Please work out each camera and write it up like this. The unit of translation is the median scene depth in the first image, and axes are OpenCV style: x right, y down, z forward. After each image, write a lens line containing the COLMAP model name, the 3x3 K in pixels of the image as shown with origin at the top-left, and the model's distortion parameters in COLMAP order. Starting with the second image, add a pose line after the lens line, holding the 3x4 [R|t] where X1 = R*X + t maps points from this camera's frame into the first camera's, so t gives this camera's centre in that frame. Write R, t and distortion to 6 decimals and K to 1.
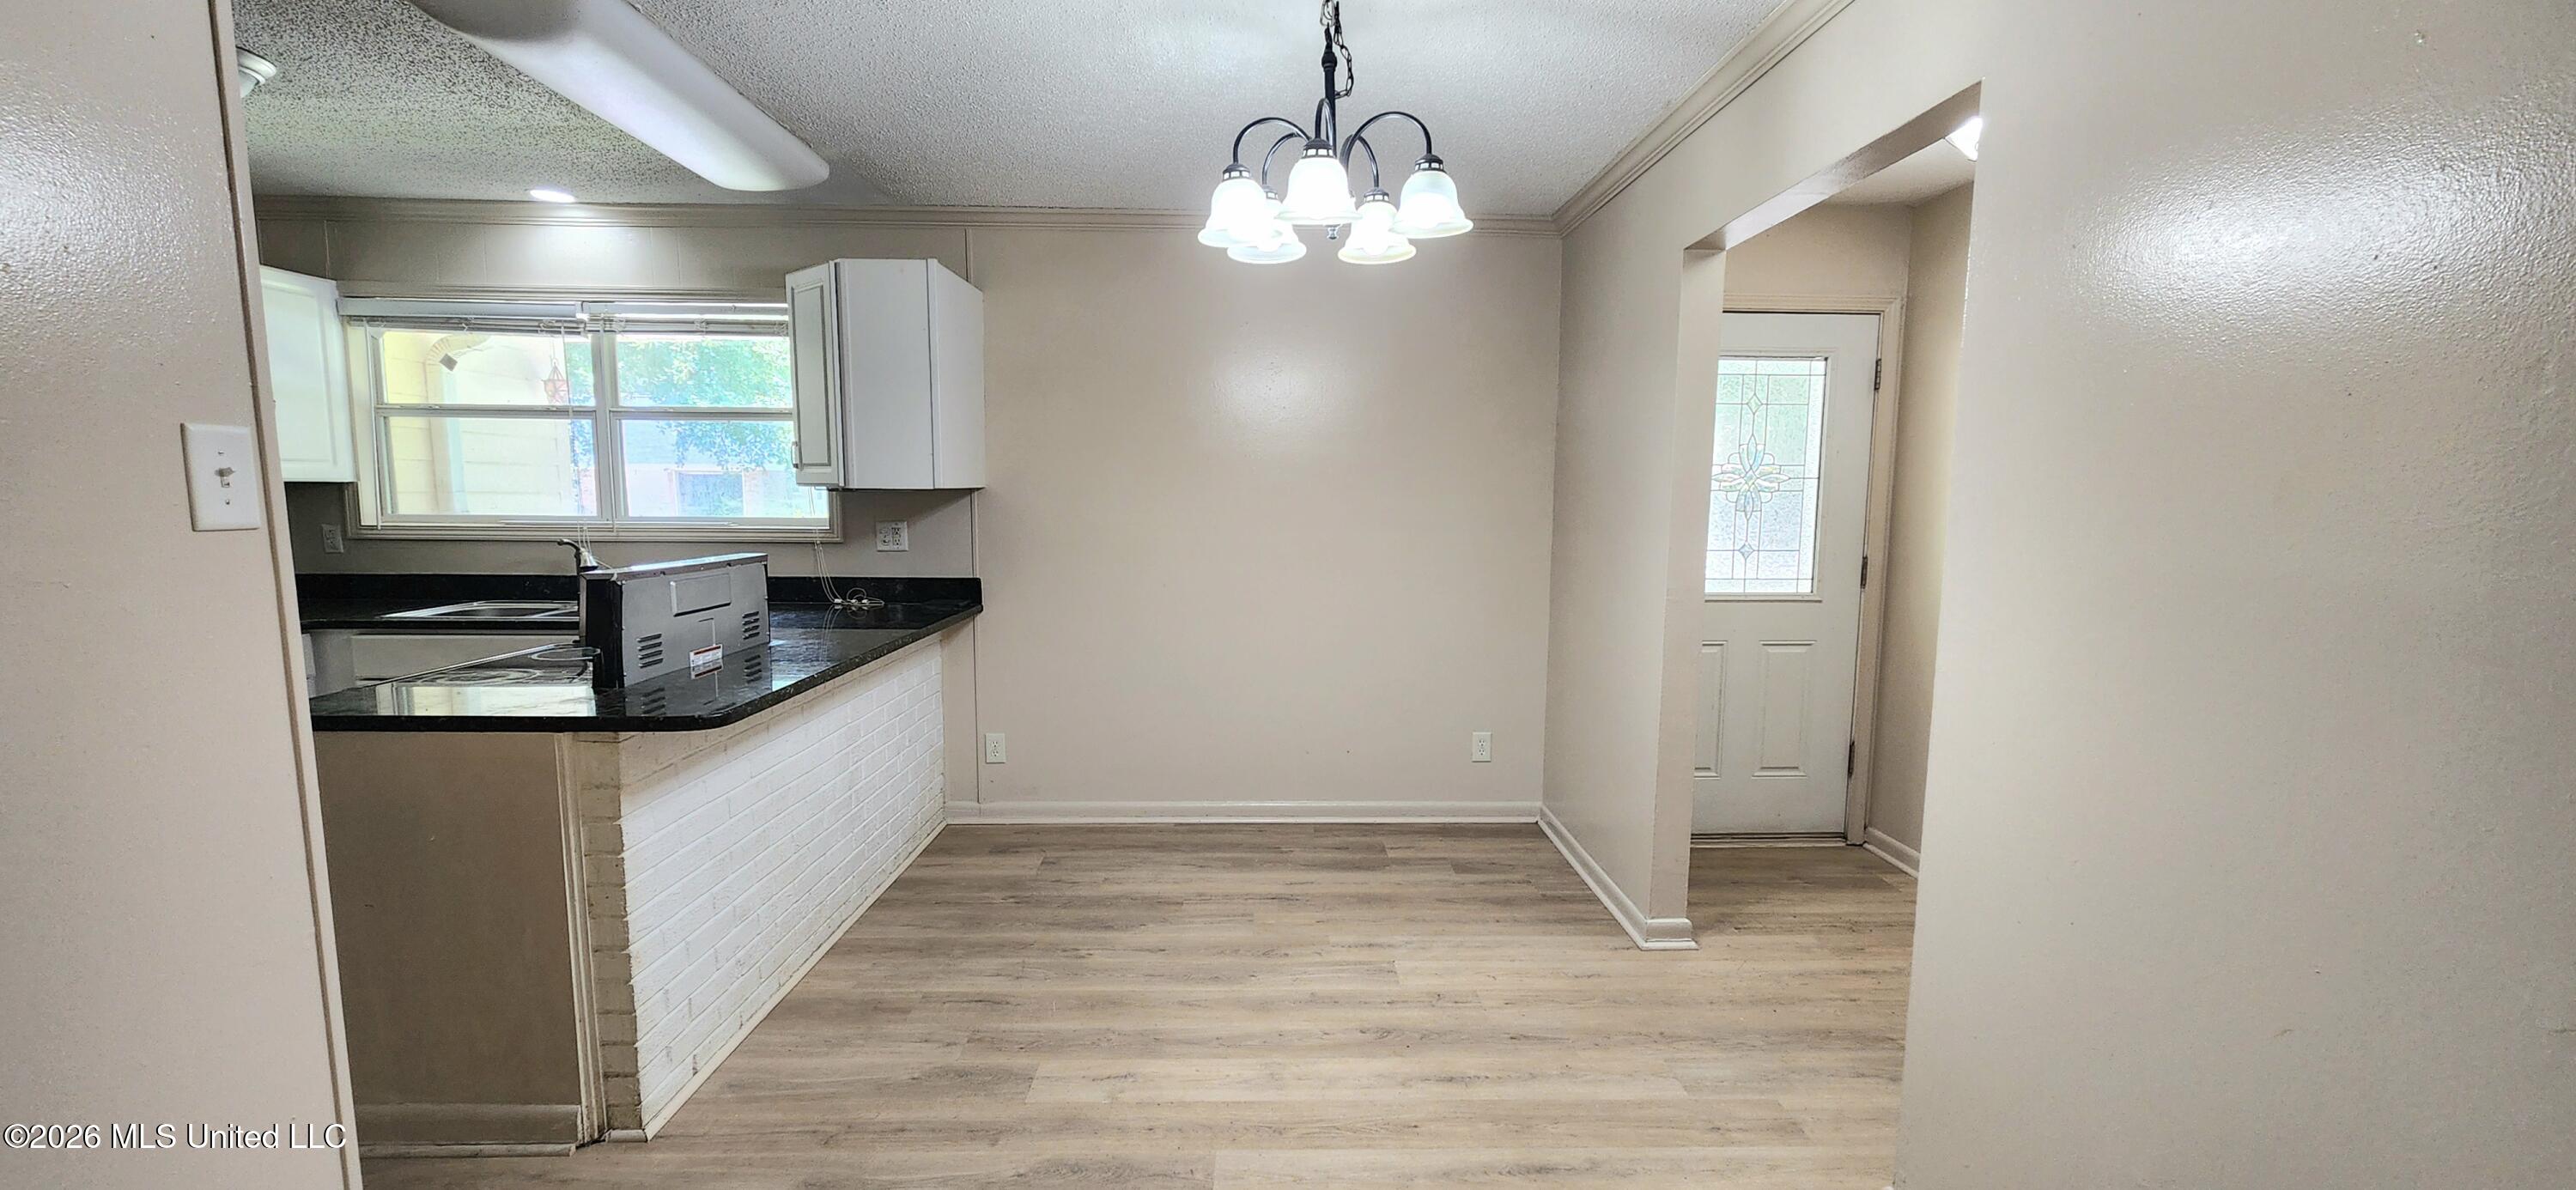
lens RADIAL K [[1088.8, 0, 1294.3], [0, 1088.8, 621.9], [0, 0, 1]] dist [-0.003438, -0.000154]
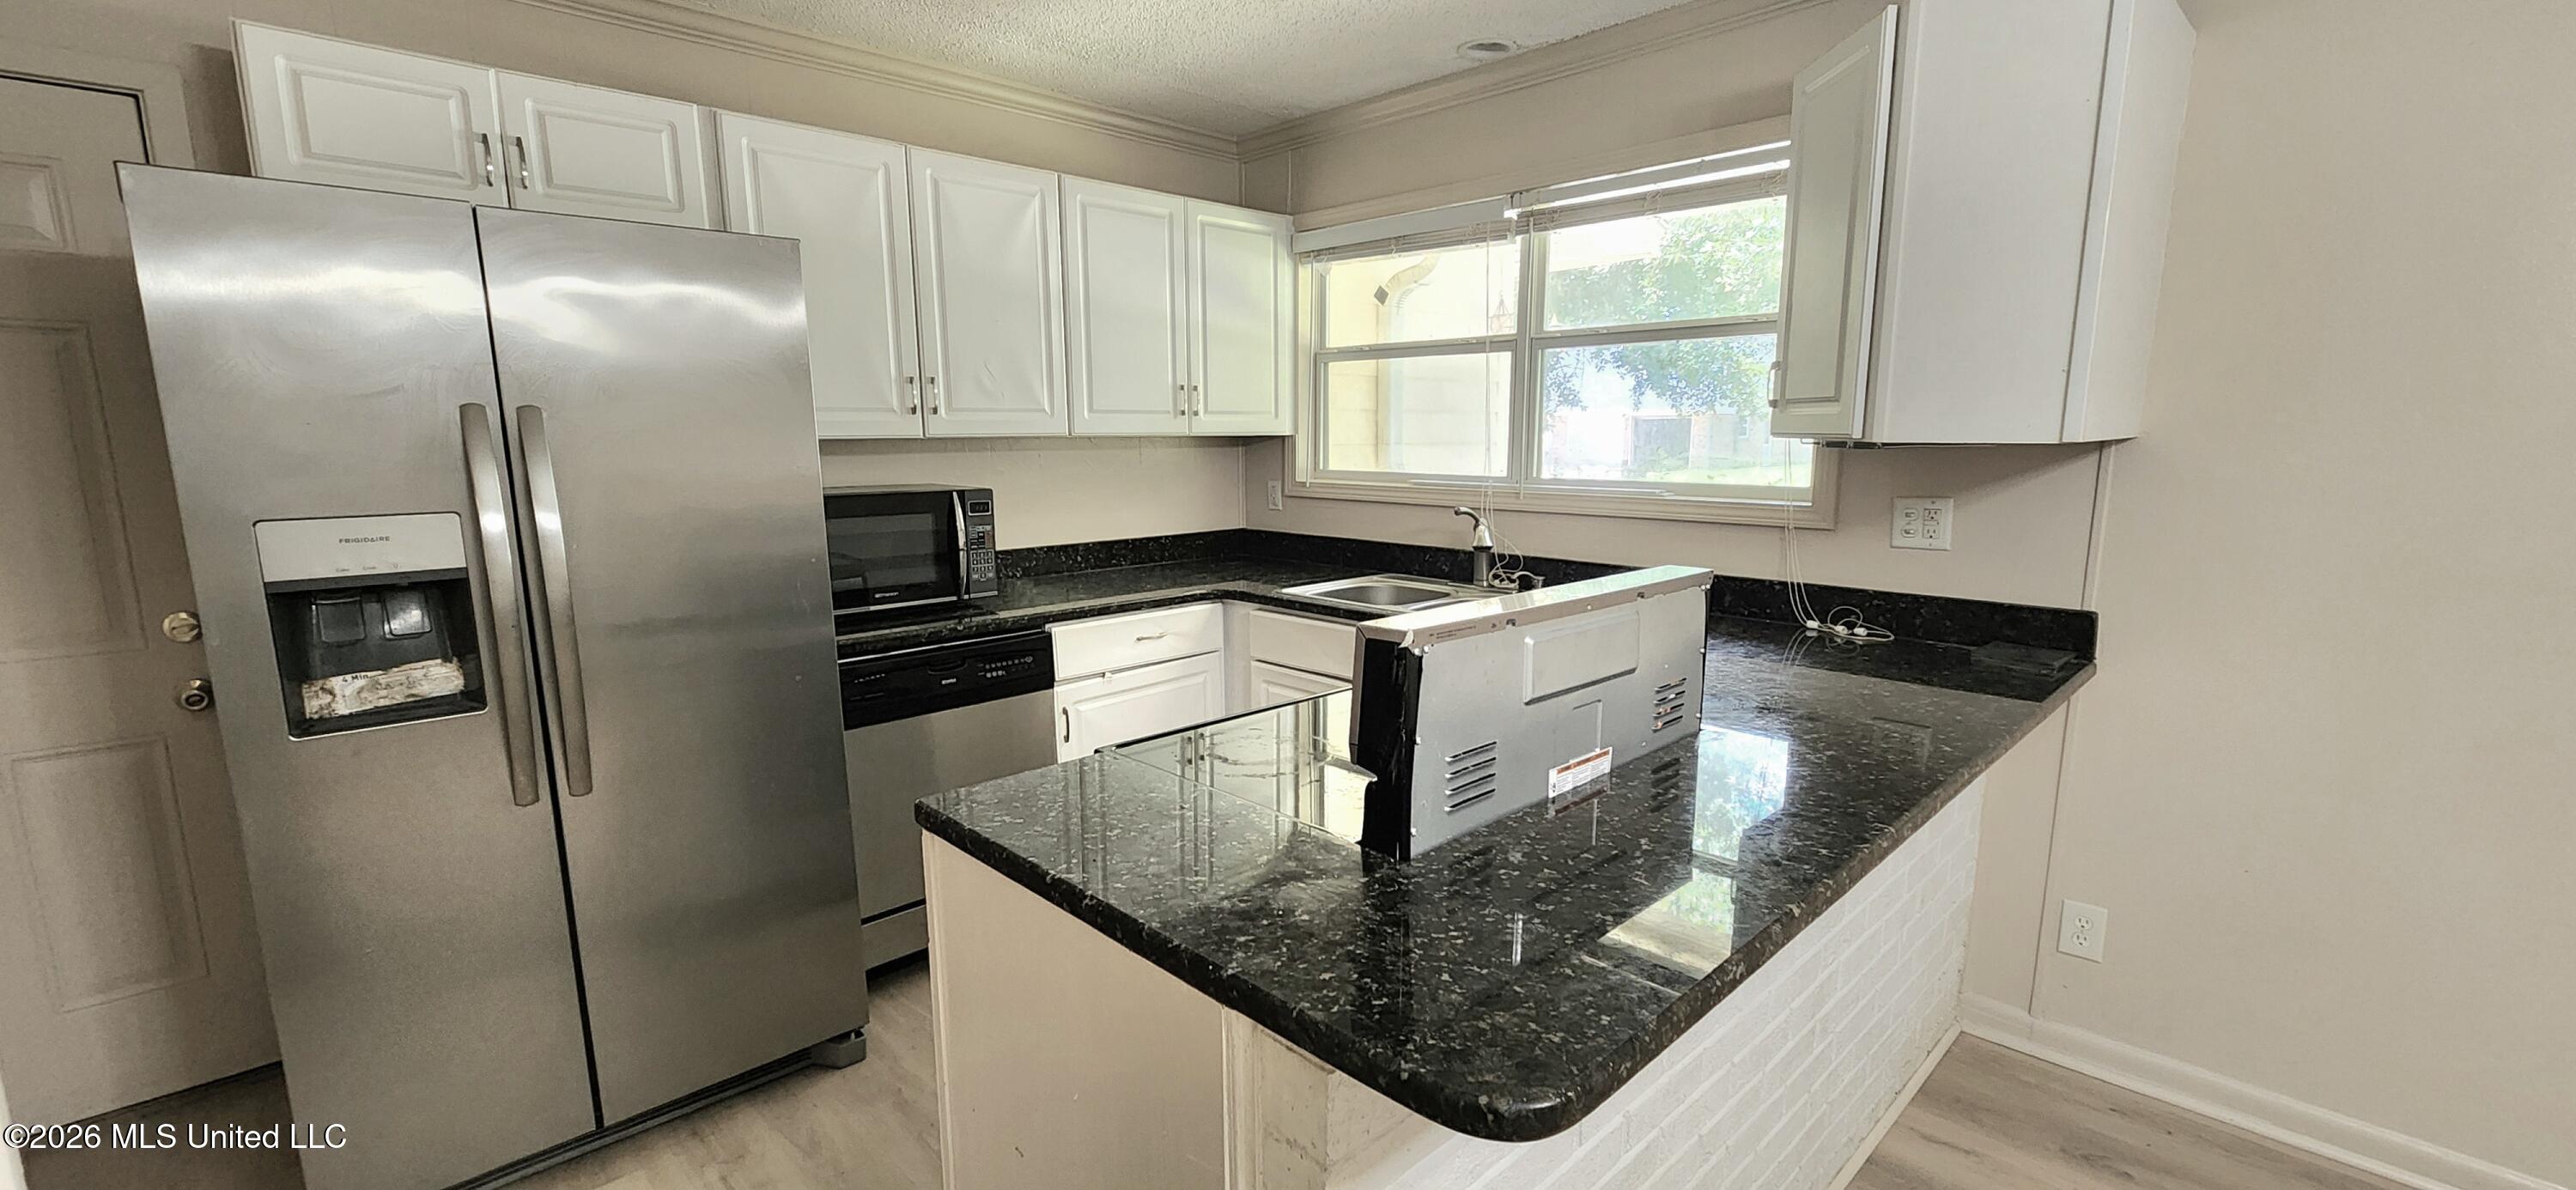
lens RADIAL K [[1088.8, 0, 1294.3], [0, 1088.8, 621.9], [0, 0, 1]] dist [-0.003438, -0.000154]
pose [[0.688458, 0.115156, -0.716076, -0.179798], [-0.077712, 0.993343, 0.085030, -0.049881], [0.721101, -0.002892, 0.692824, 0.360315]]
